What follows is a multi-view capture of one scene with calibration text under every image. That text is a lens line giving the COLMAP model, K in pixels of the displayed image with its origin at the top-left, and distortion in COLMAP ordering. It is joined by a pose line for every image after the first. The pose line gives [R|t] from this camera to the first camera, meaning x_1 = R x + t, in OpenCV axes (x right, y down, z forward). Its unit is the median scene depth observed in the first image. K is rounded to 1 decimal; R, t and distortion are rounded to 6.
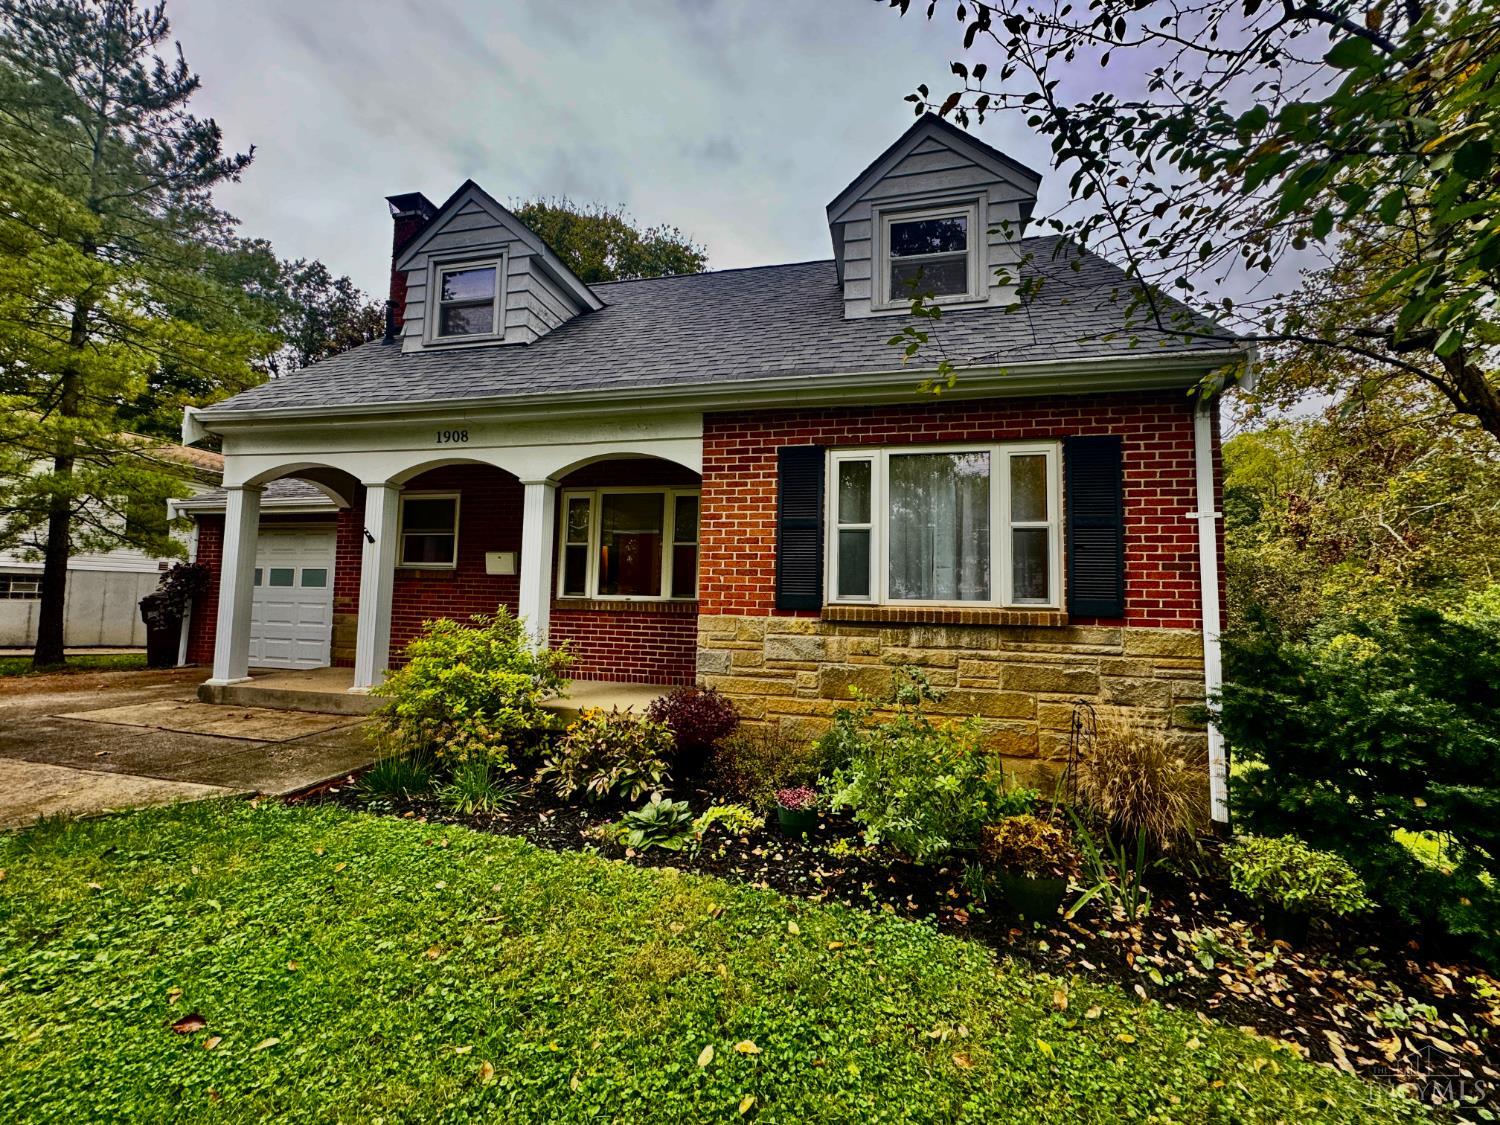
lens RADIAL K [[608.7, 0, 745.5], [0, 608.7, 564.0], [0, 0, 1]] dist [-0.001162, -0.000322]
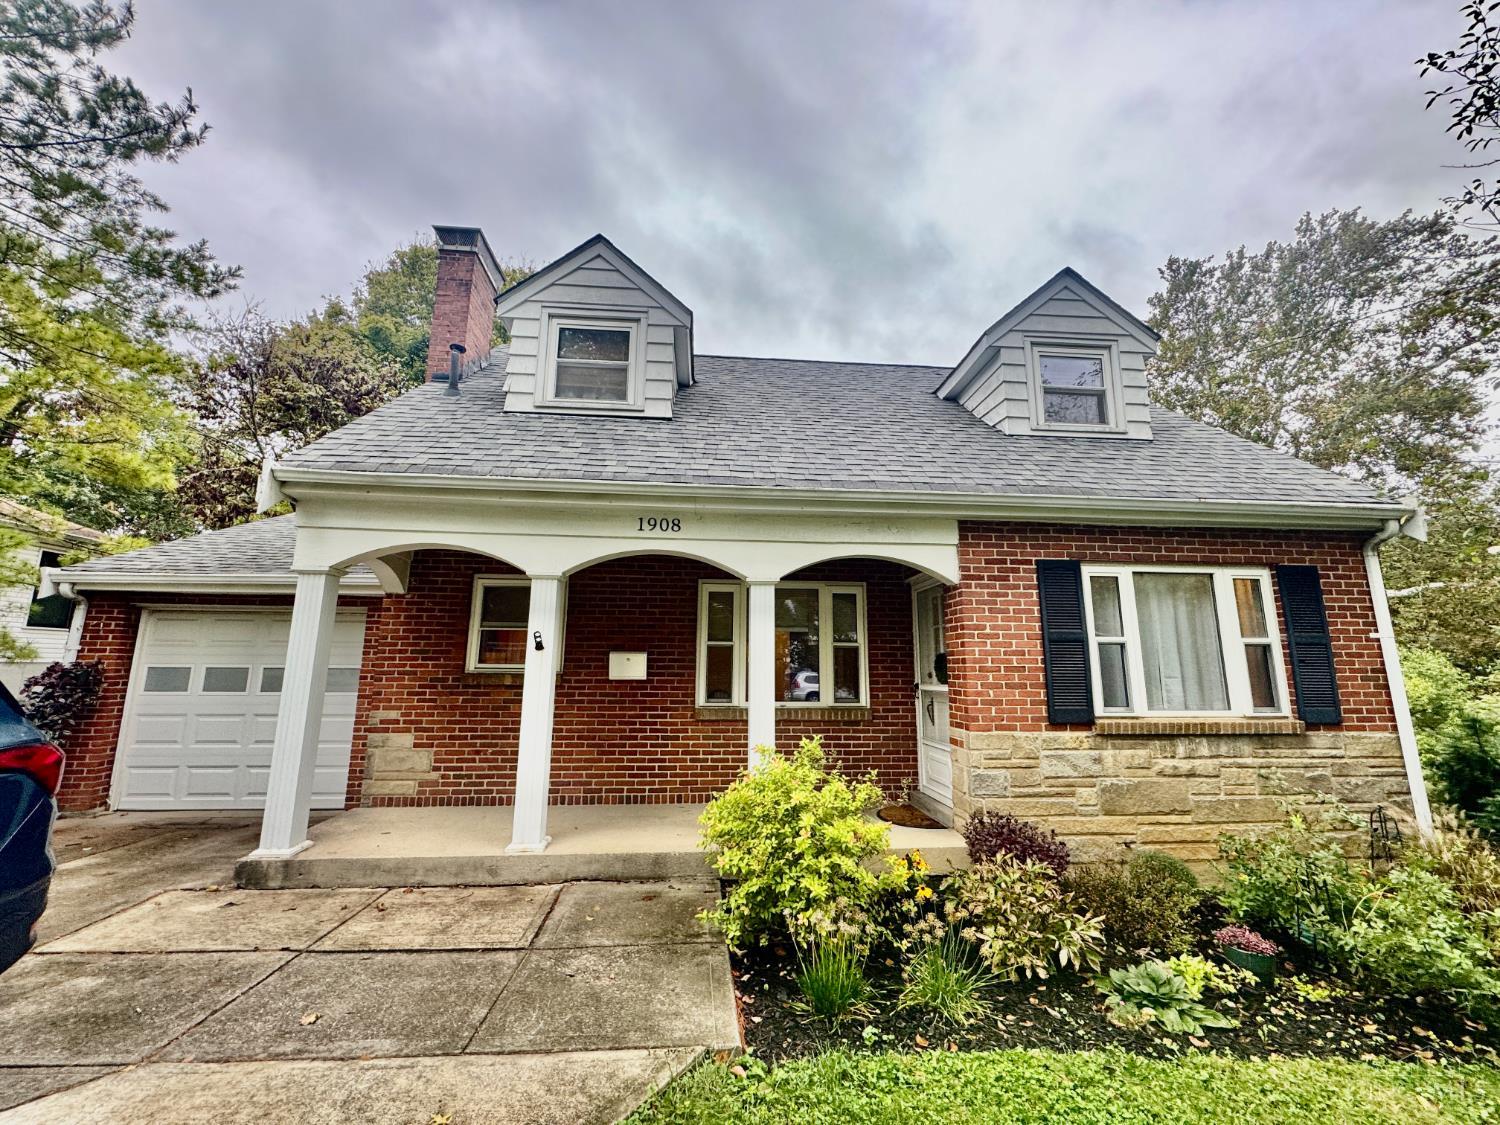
lens RADIAL K [[608.7, 0, 749.9], [0, 608.7, 561.2], [0, 0, 1]] dist [-0.001162, -0.000322]
pose [[0.952879, 0.038130, 0.300945, -0.725338], [-0.004440, 0.993716, -0.111847, -0.076135], [-0.303318, 0.105240, 0.947060, 0.191962]]
